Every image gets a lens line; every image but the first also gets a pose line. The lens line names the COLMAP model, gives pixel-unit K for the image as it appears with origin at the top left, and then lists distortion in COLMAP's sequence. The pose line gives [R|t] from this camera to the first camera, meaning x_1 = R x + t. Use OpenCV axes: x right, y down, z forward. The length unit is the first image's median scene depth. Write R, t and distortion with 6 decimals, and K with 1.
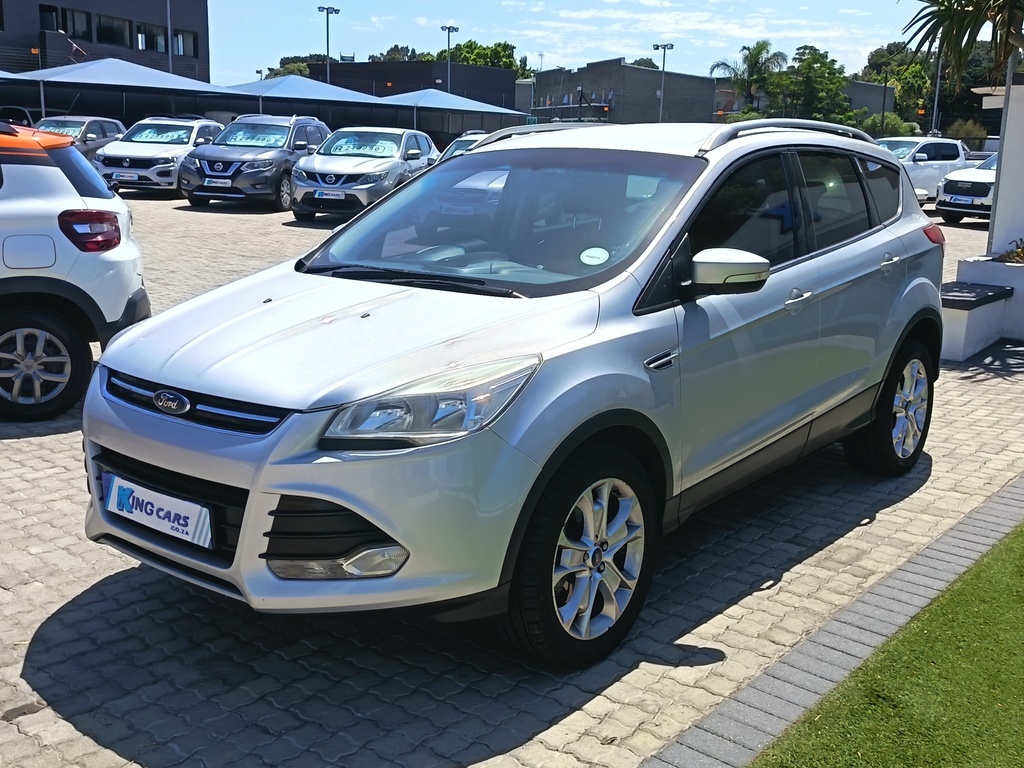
lens RADIAL K [[1055.1, 0, 514.4], [0, 1055.1, 381.9], [0, 0, 1]] dist [0.119635, -0.229528]
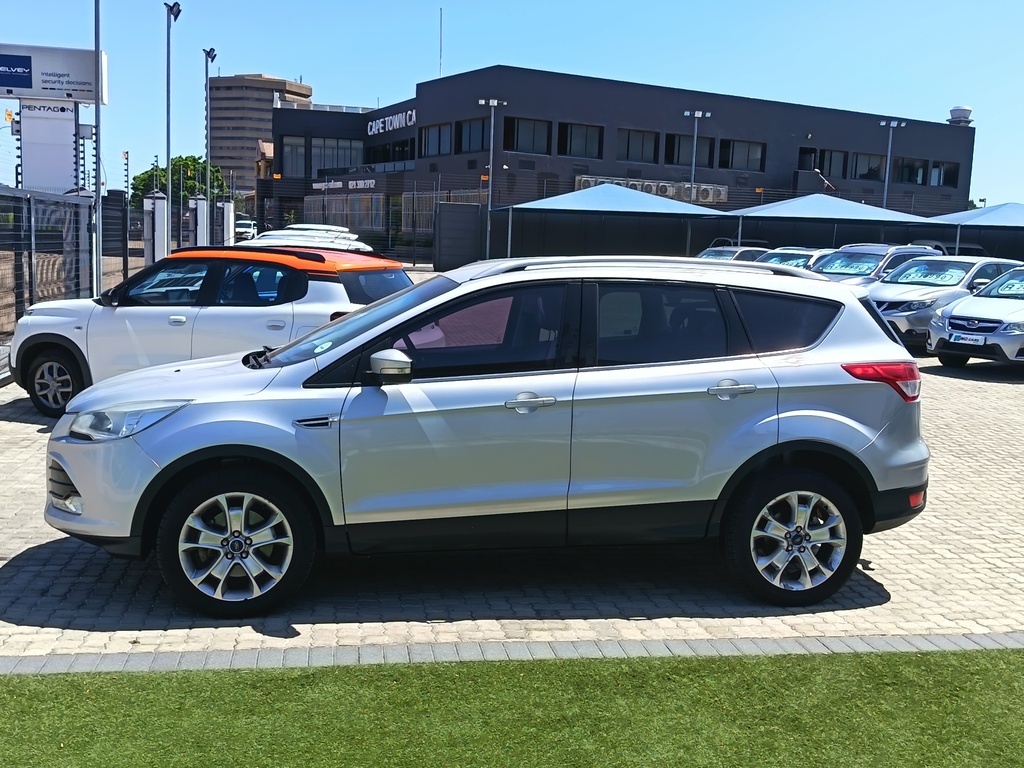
lens RADIAL K [[1055.1, 0, 514.4], [0, 1055.1, 381.9], [0, 0, 1]] dist [0.119635, -0.229528]
pose [[0.752006, 0.084705, -0.653691, 1.248547], [-0.159265, 0.985675, -0.055495, -0.036360], [0.639626, 0.145842, 0.754724, 0.090915]]
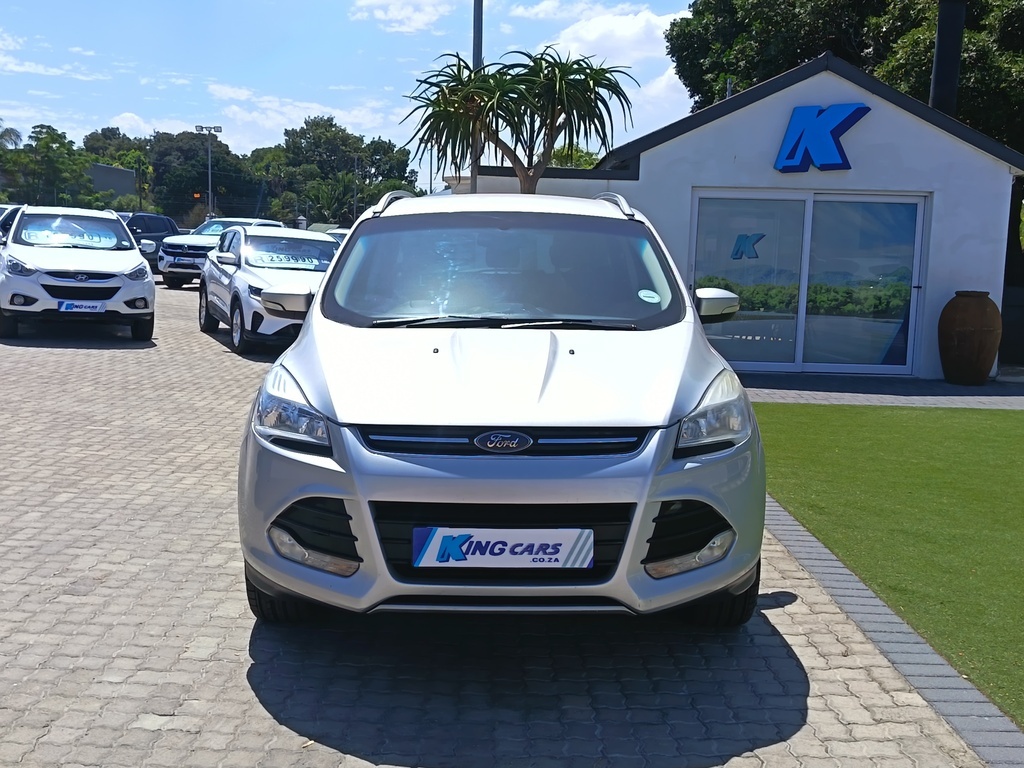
lens RADIAL K [[1055.1, 0, 514.4], [0, 1055.1, 381.9], [0, 0, 1]] dist [0.119635, -0.229528]
pose [[0.771192, -0.083653, 0.631083, -0.843845], [0.130606, 0.991032, -0.028236, -0.007399], [-0.623061, 0.104199, 0.775202, 0.168232]]
